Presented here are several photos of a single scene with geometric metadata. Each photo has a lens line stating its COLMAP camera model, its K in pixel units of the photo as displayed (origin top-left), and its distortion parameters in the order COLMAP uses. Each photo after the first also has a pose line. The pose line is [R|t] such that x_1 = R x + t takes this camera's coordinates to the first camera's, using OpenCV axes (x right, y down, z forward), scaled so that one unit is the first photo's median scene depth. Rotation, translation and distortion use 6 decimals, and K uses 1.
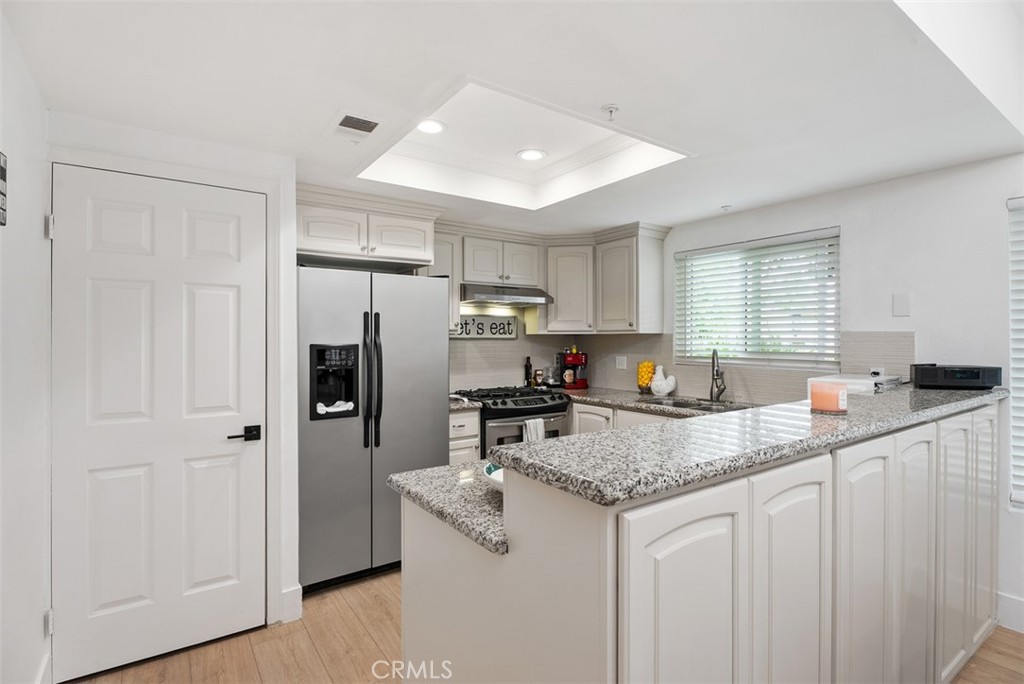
lens RADIAL K [[495.9, 0, 505.5], [0, 495.9, 340.0], [0, 0, 1]] dist [-0.010761, 0.004220]
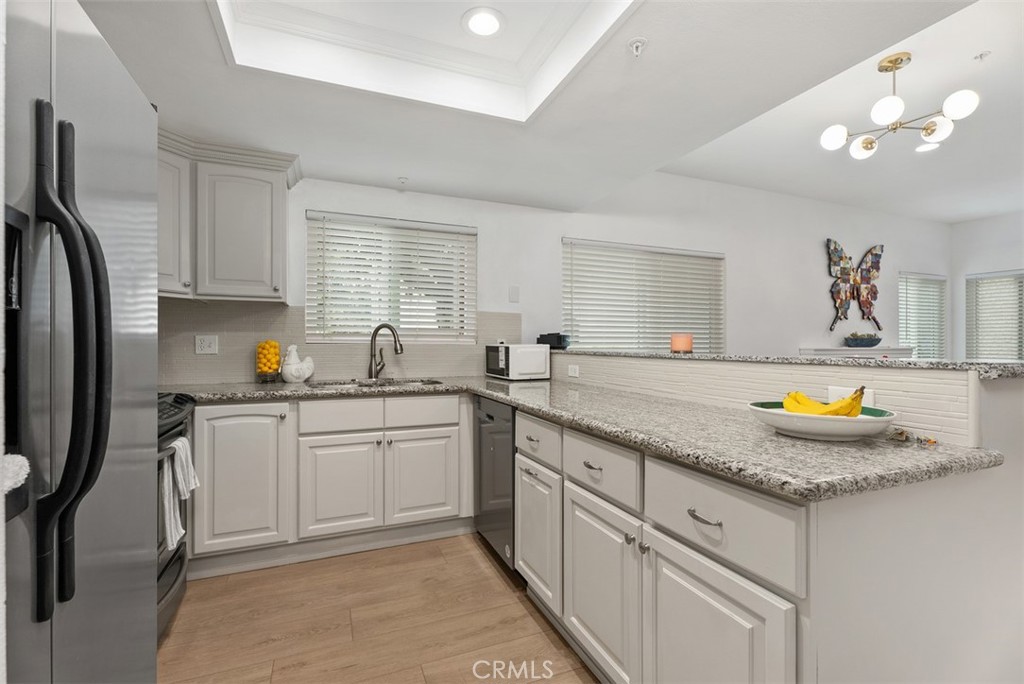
lens RADIAL K [[456.8, 0, 505.2], [0, 456.8, 344.1], [0, 0, 1]] dist [0.003328, 0.000972]
pose [[0.223150, 0.001592, 0.974783, -0.395924], [-0.000451, 0.999999, -0.001530, 0.061267], [-0.974784, -0.000098, 0.223151, 0.602339]]
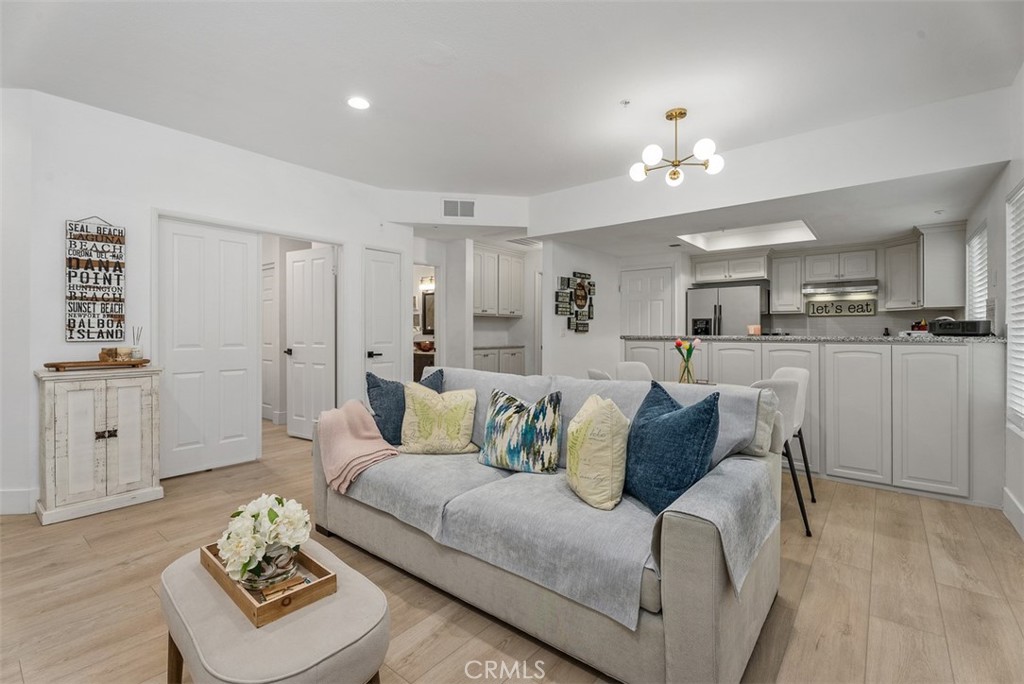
lens RADIAL K [[456.8, 0, 509.5], [0, 456.8, 335.1], [0, 0, 1]] dist [0.003328, 0.000972]
pose [[0.276691, 0.006999, -0.960933, 1.340531], [-0.002338, 0.999975, 0.006610, 0.065340], [0.960956, 0.000417, 0.276701, -0.481840]]
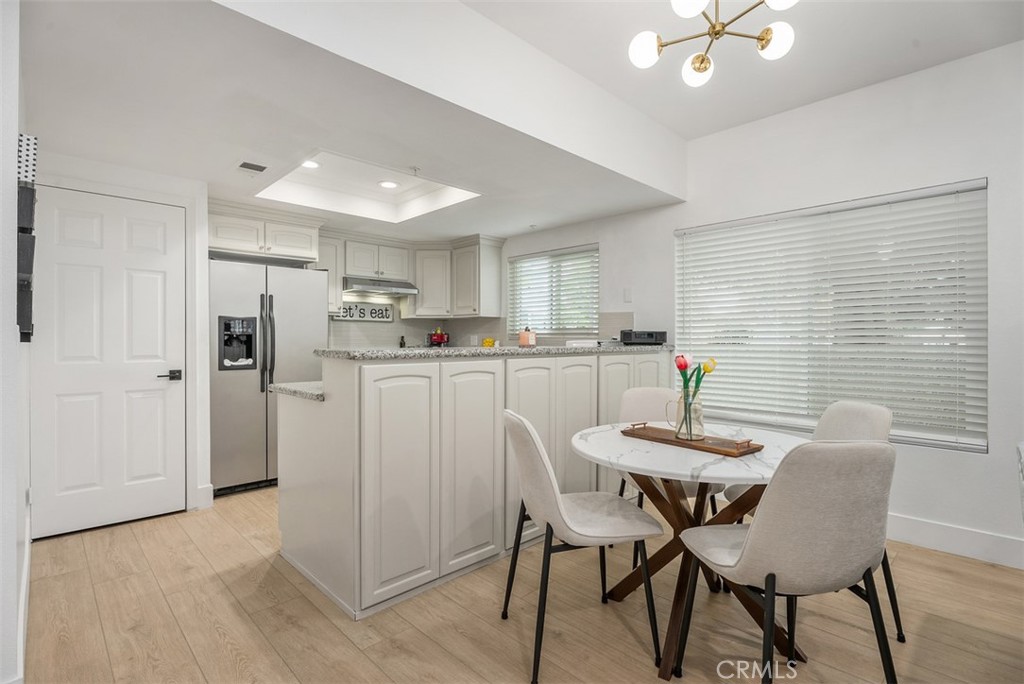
lens RADIAL K [[495.9, 0, 506.0], [0, 495.9, 344.4], [0, 0, 1]] dist [-0.010761, 0.004220]
pose [[0.987746, 0.001135, 0.156064, 0.149706], [-0.002048, 0.999982, 0.005686, 0.064275], [-0.156055, -0.005936, 0.987731, -0.401425]]
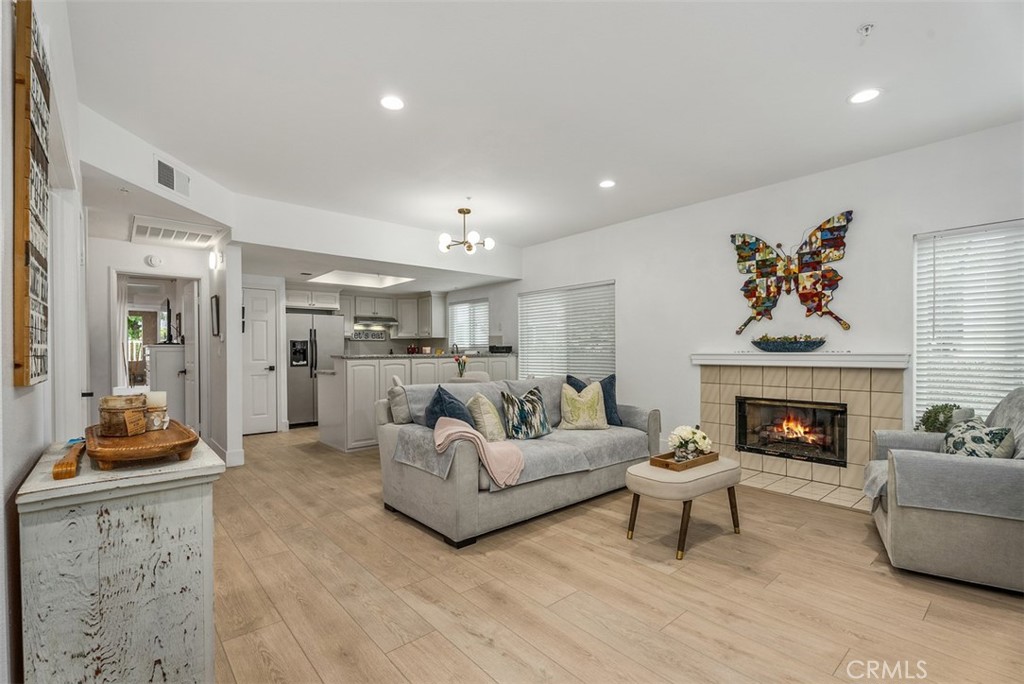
lens RADIAL K [[456.8, 0, 502.9], [0, 456.8, 356.0], [0, 0, 1]] dist [0.003328, 0.000972]
pose [[0.995349, -0.006123, 0.096144, 0.464312], [0.005226, 0.999940, 0.009577, 0.065274], [-0.096196, -0.009030, 0.995321, -1.415703]]
